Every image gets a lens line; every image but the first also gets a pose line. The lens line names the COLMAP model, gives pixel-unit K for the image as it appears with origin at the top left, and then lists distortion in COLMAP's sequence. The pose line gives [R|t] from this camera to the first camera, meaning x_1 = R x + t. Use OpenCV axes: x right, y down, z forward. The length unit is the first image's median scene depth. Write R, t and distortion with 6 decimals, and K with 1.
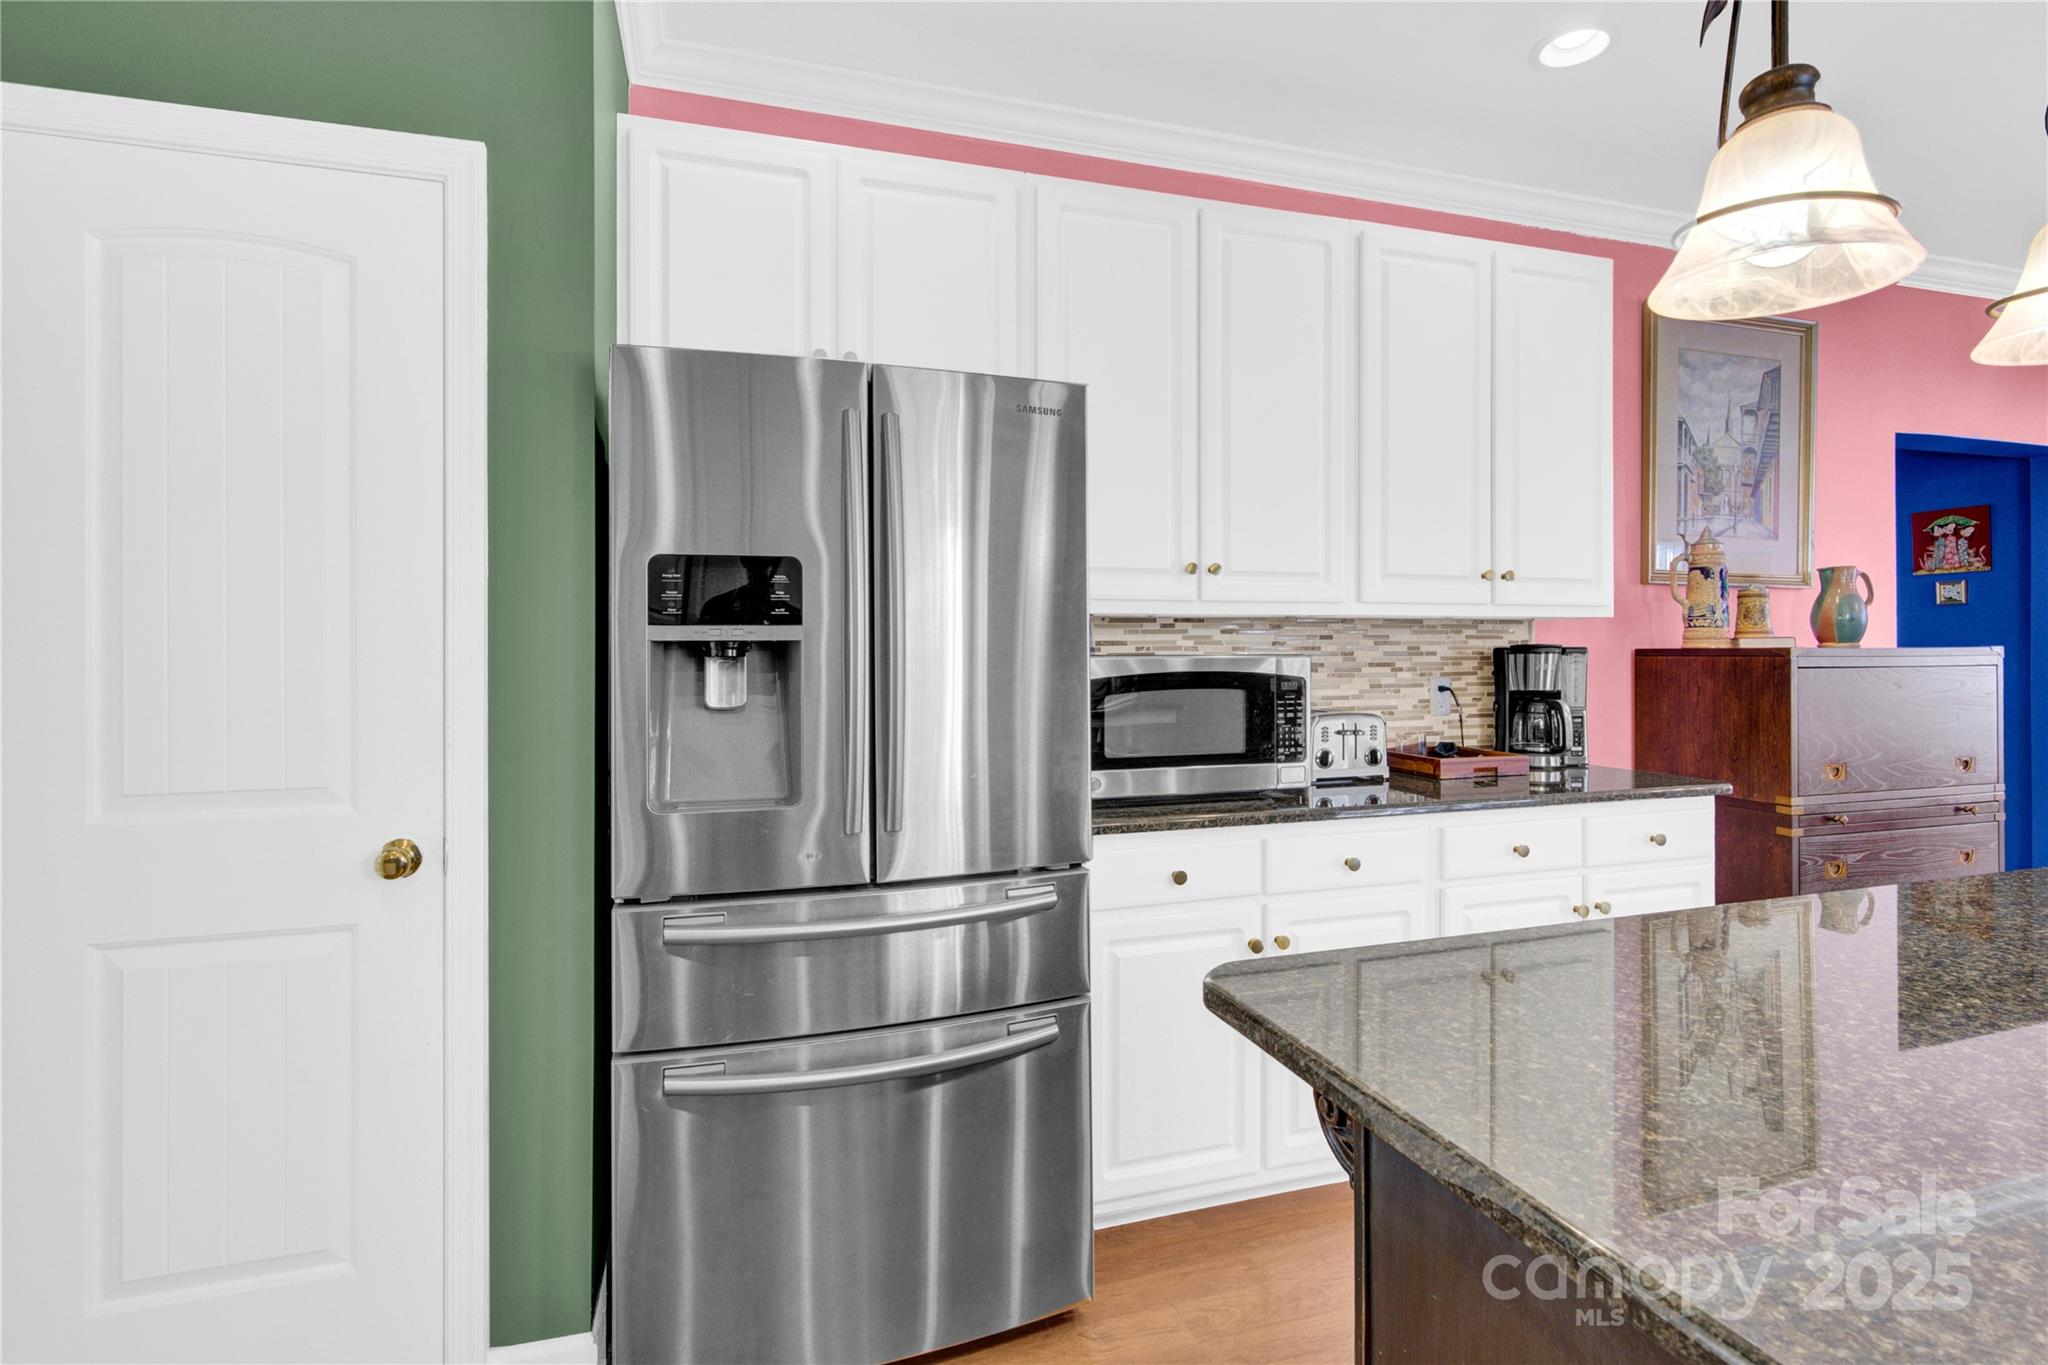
lens RADIAL K [[1057.4, 0, 1042.9], [0, 1057.4, 660.3], [0, 0, 1]] dist [-0.020014, -0.000631]
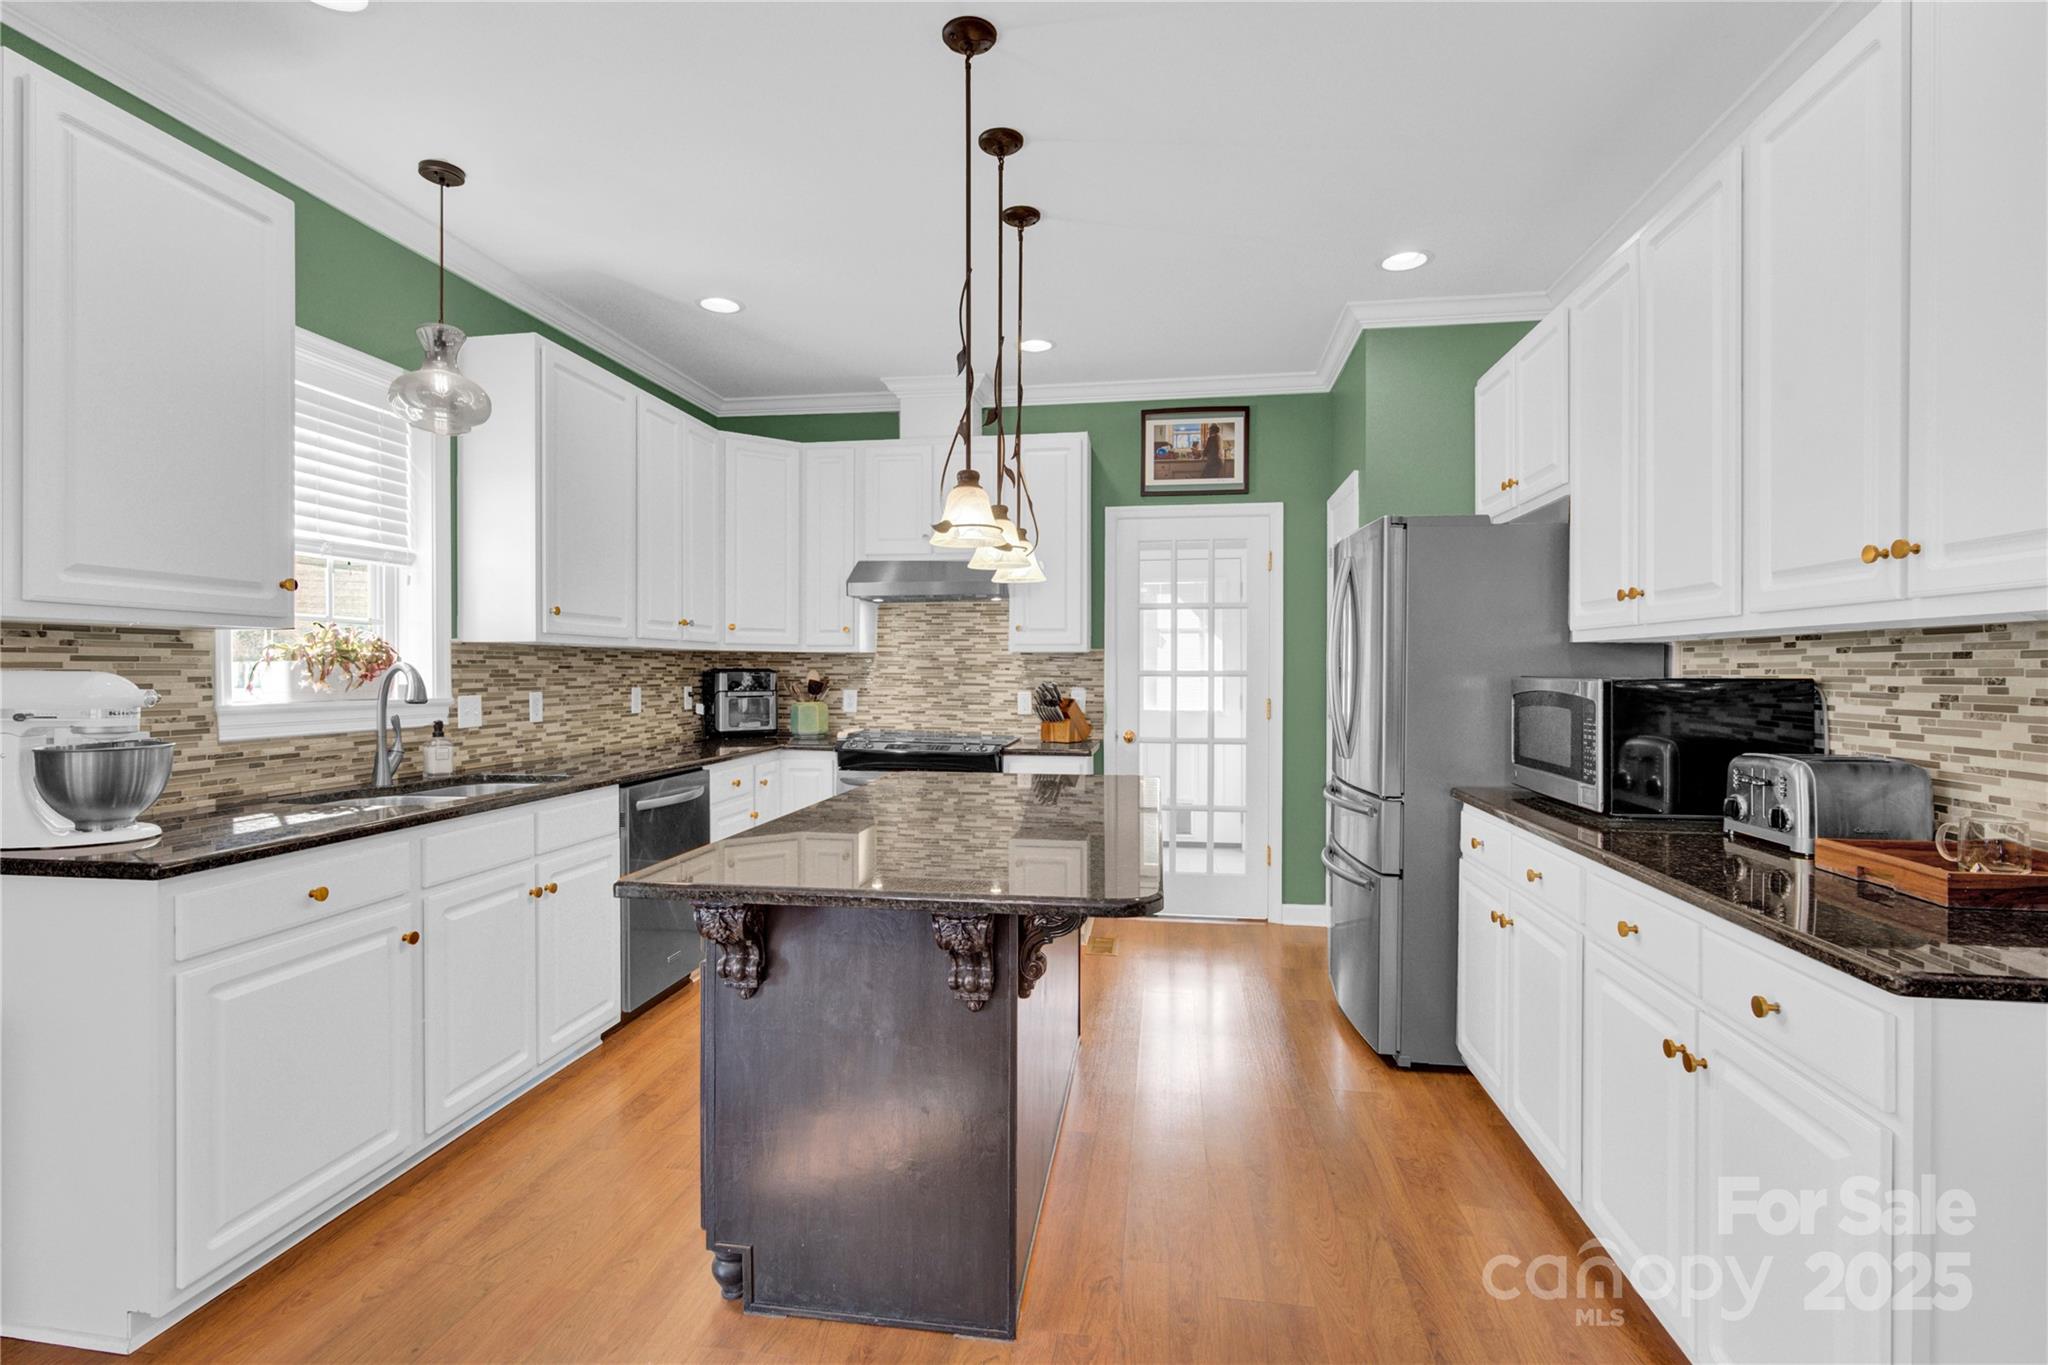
lens RADIAL K [[964.5, 0, 1009.6], [0, 964.5, 668.9], [0, 0, 1]] dist [-0.002433, 0.002606]
pose [[-0.476495, 0.003791, -0.879169, 1.056491], [-0.005780, 0.999956, 0.007445, -0.014491], [0.879158, 0.008629, -0.476452, 0.765757]]
